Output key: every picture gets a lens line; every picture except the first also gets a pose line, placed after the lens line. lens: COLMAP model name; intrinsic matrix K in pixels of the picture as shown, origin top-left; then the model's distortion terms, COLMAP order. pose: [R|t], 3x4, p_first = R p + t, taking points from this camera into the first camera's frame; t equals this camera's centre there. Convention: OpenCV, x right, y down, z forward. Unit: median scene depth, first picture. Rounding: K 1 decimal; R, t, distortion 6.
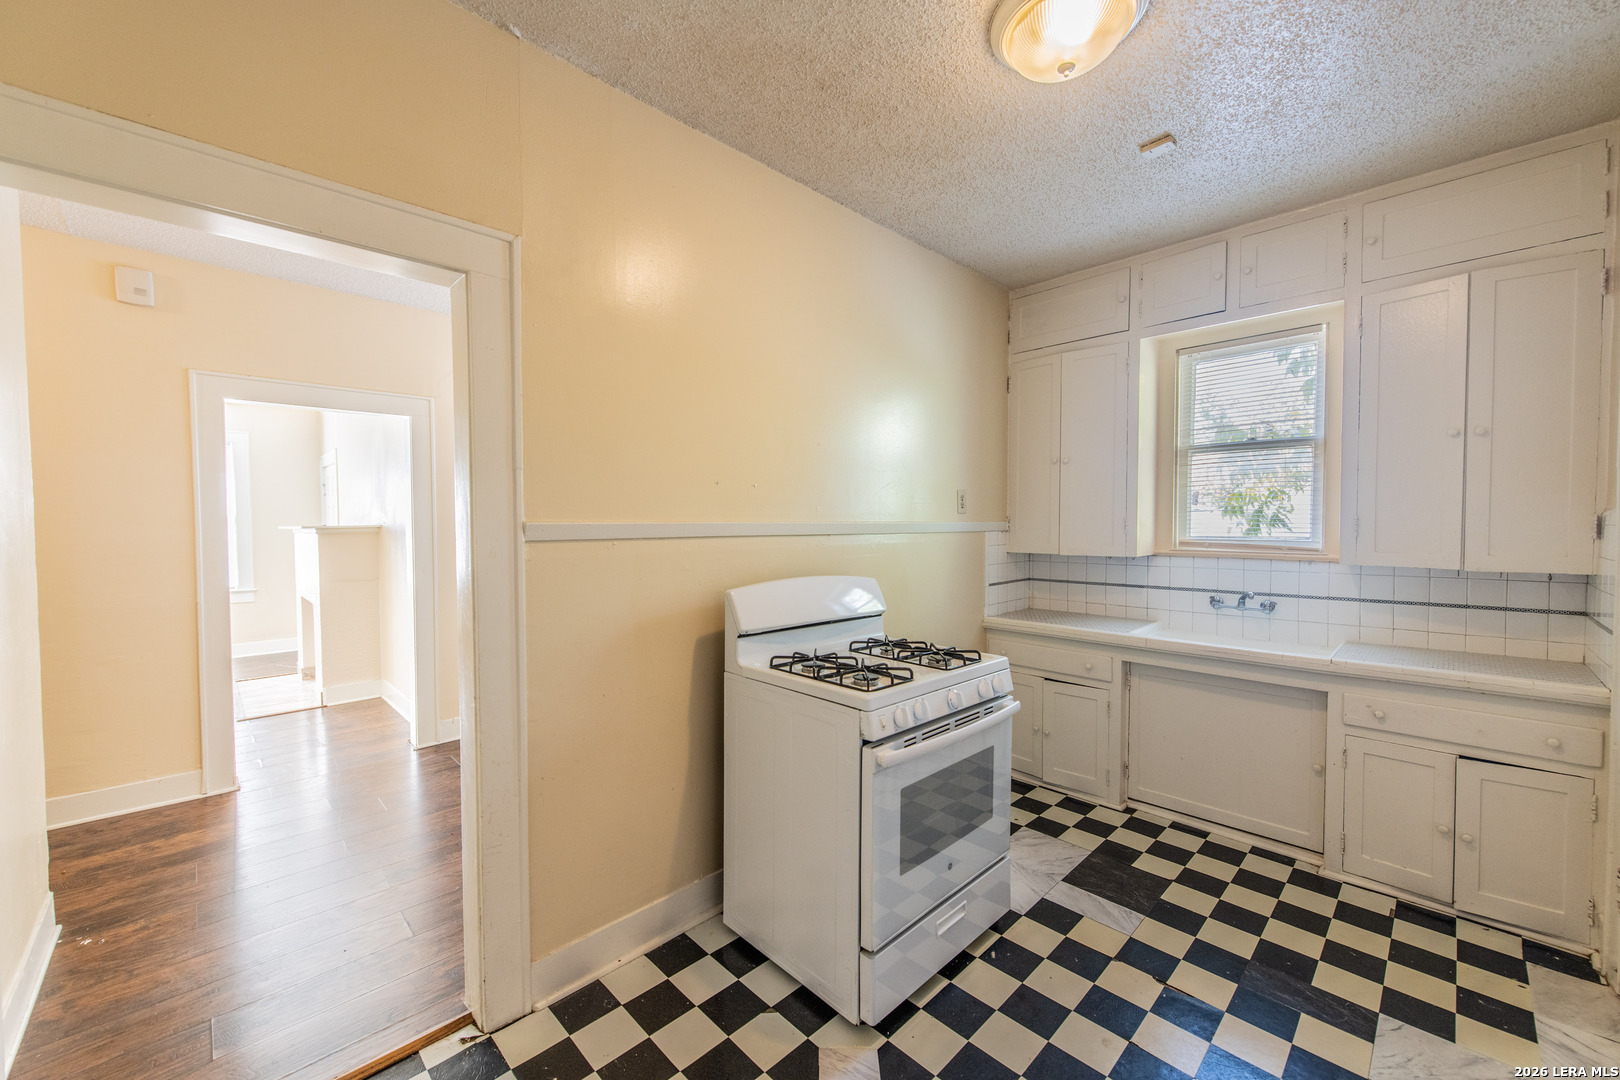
lens RADIAL K [[624.0, 0, 810.0], [0, 624.0, 540.0], [0, 0, 1]] dist [0.001553, -0.000784]
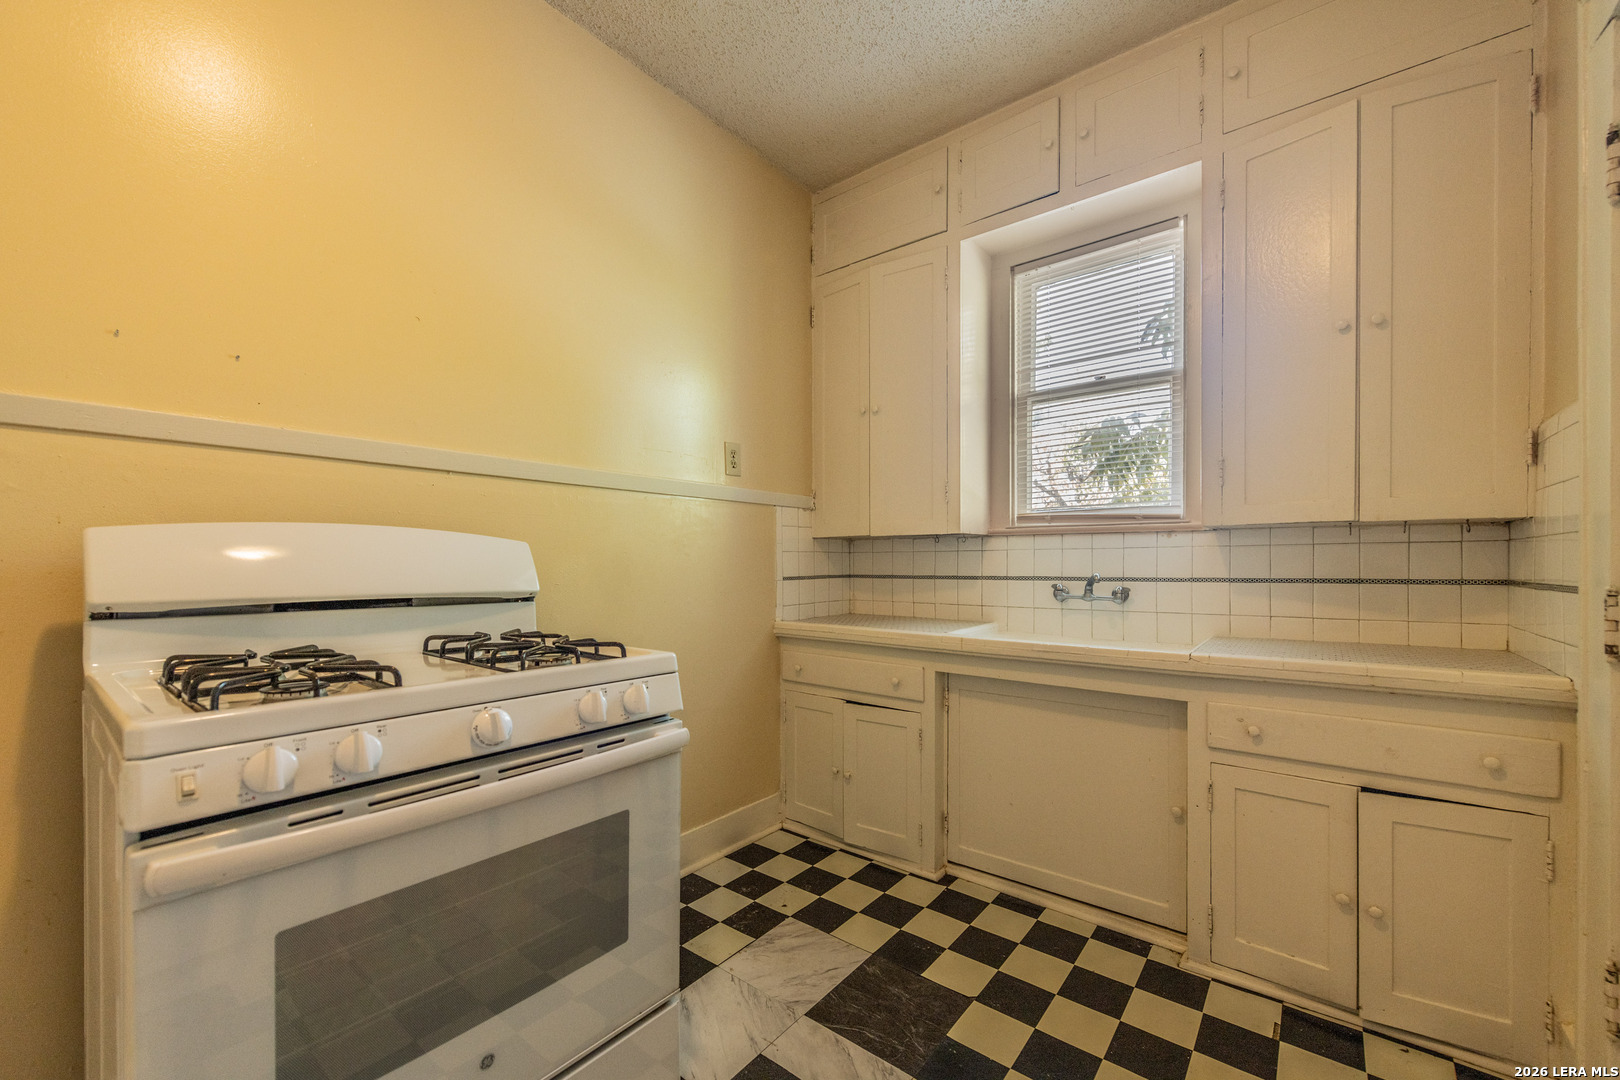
lens RADIAL K [[636.3, 0, 815.9], [0, 636.3, 565.7], [0, 0, 1]] dist [0.002635, -0.000401]
pose [[0.991200, -0.000036, 0.132369, 0.299128], [0.002933, 0.999761, -0.021686, 0.097300], [-0.132337, 0.021883, 0.990963, 0.320251]]
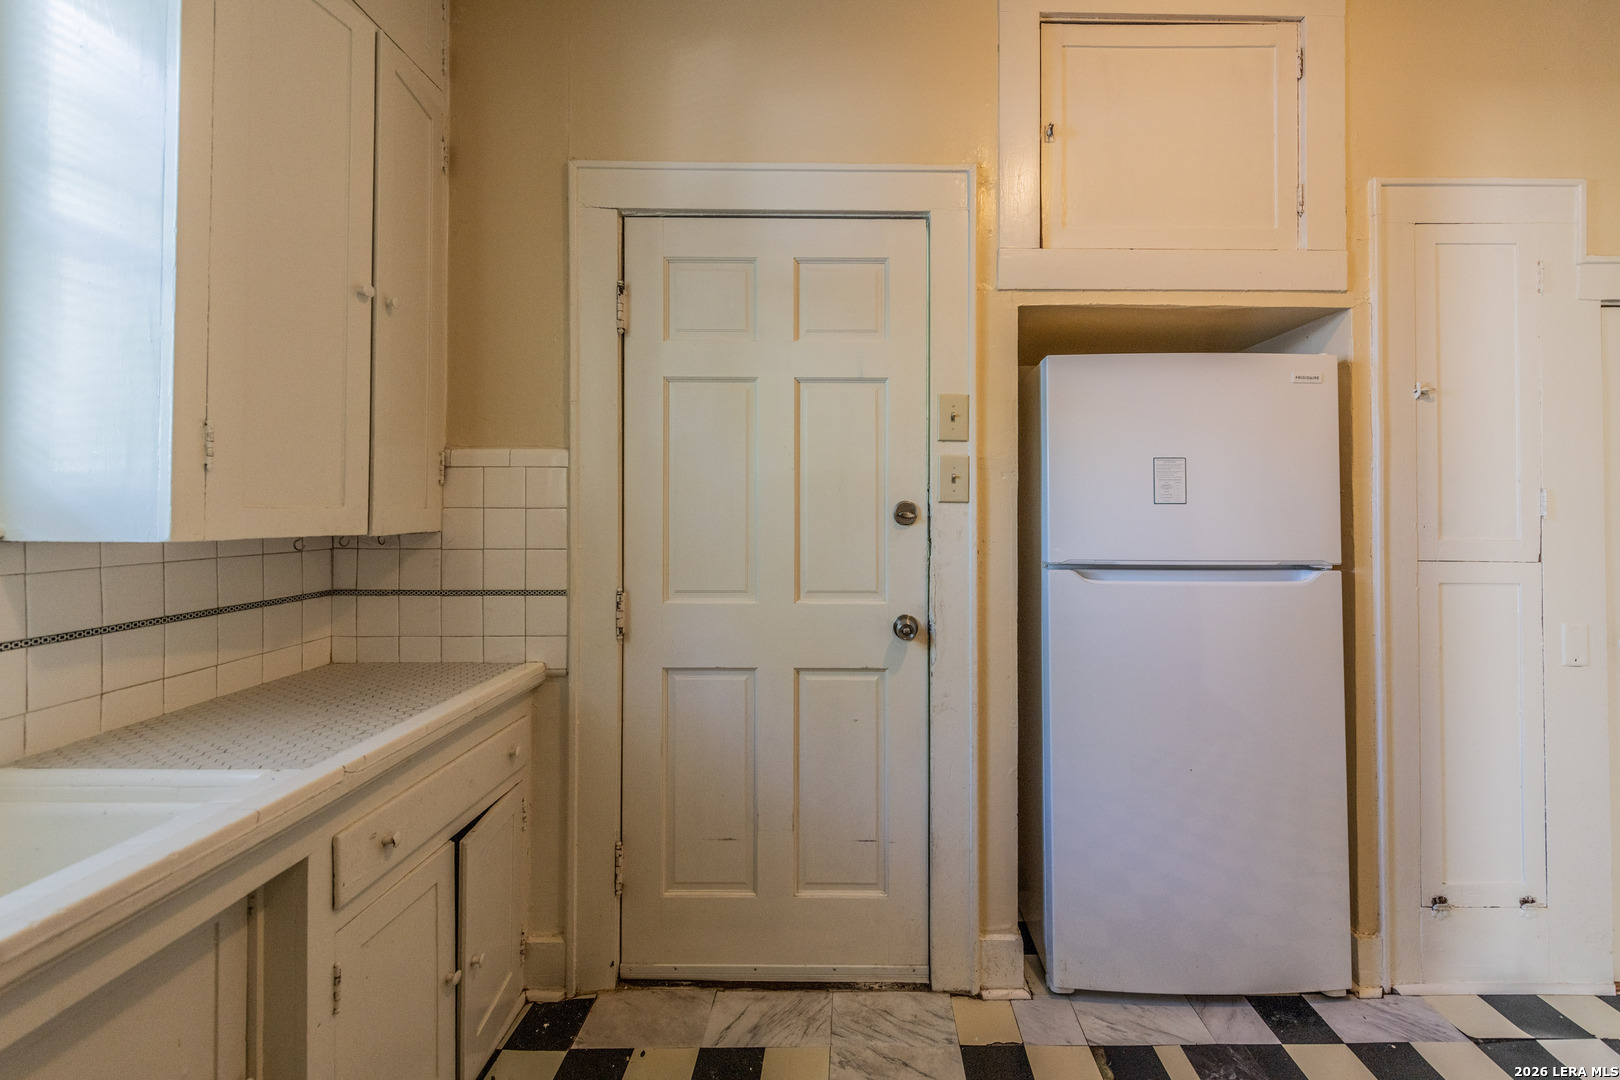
lens RADIAL K [[649.0, 0, 834.0], [0, 649.0, 511.5], [0, 0, 1]] dist [0.018118, -0.006675]
pose [[-0.714685, 0.002992, 0.699440, 0.276594], [0.019465, 0.999689, 0.015613, 0.022983], [-0.699176, 0.024773, -0.714521, 0.972341]]
